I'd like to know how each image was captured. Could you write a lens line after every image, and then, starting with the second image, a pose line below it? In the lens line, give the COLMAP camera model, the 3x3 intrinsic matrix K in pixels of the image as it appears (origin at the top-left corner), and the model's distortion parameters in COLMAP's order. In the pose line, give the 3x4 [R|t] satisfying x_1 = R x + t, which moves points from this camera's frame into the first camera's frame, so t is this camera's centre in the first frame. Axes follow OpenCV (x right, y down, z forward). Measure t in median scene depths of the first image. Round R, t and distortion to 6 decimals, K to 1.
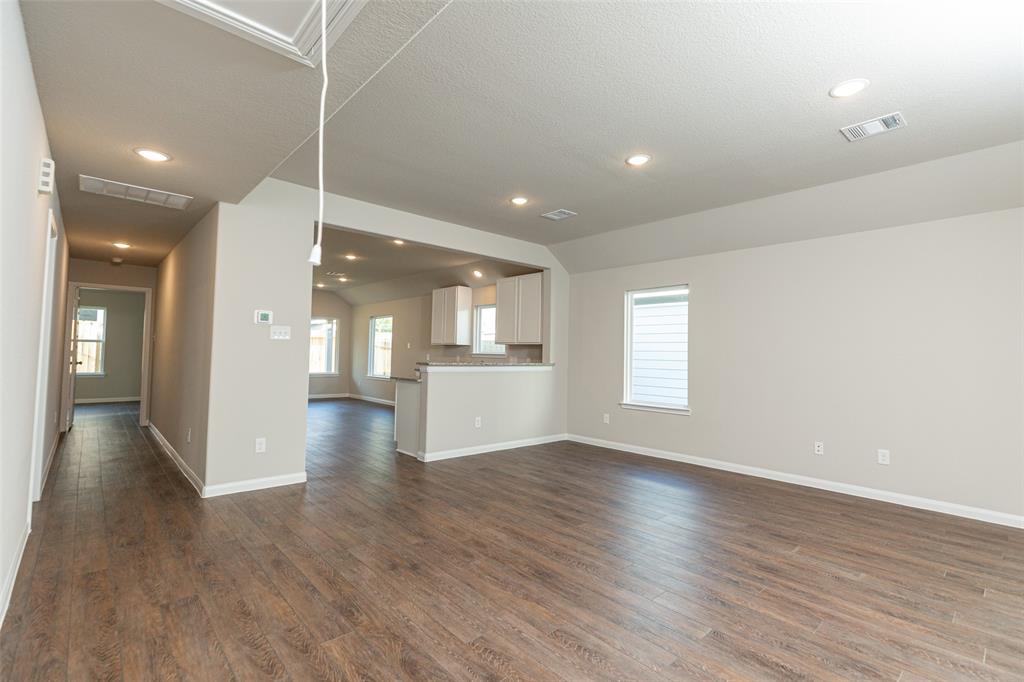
lens RADIAL K [[464.0, 0, 511.3], [0, 464.0, 336.8], [0, 0, 1]] dist [0.008589, -0.001756]
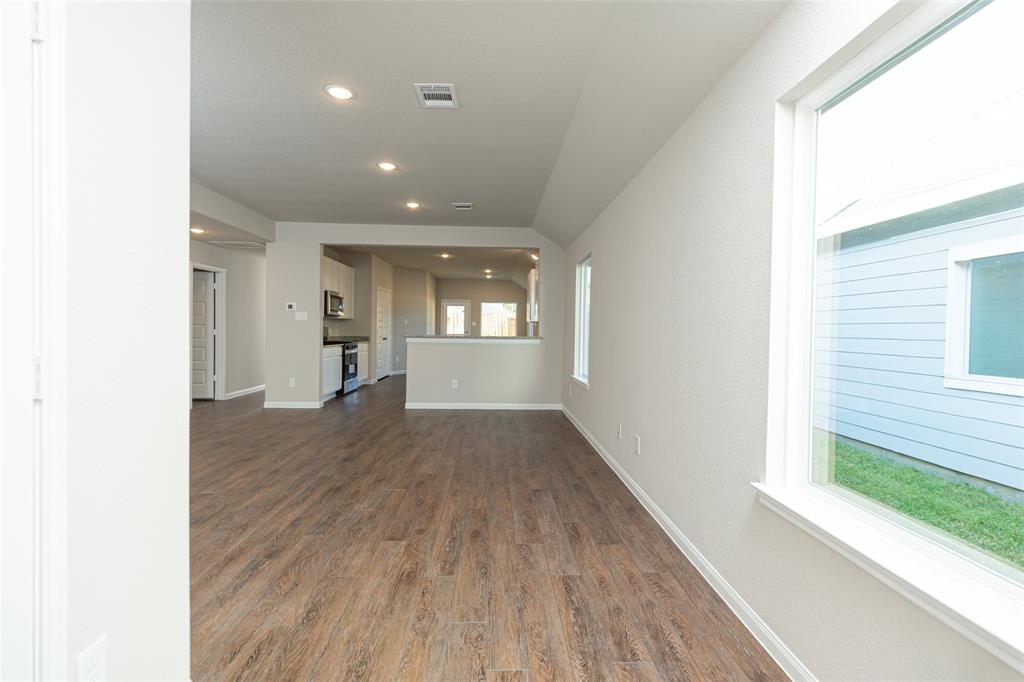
lens RADIAL K [[464.0, 0, 509.7], [0, 464.0, 325.0], [0, 0, 1]] dist [0.008589, -0.001756]
pose [[0.765380, -0.015481, -0.643392, 1.531926], [0.026889, 0.999607, 0.007935, 0.042346], [0.643016, -0.023373, 0.765496, 0.295949]]
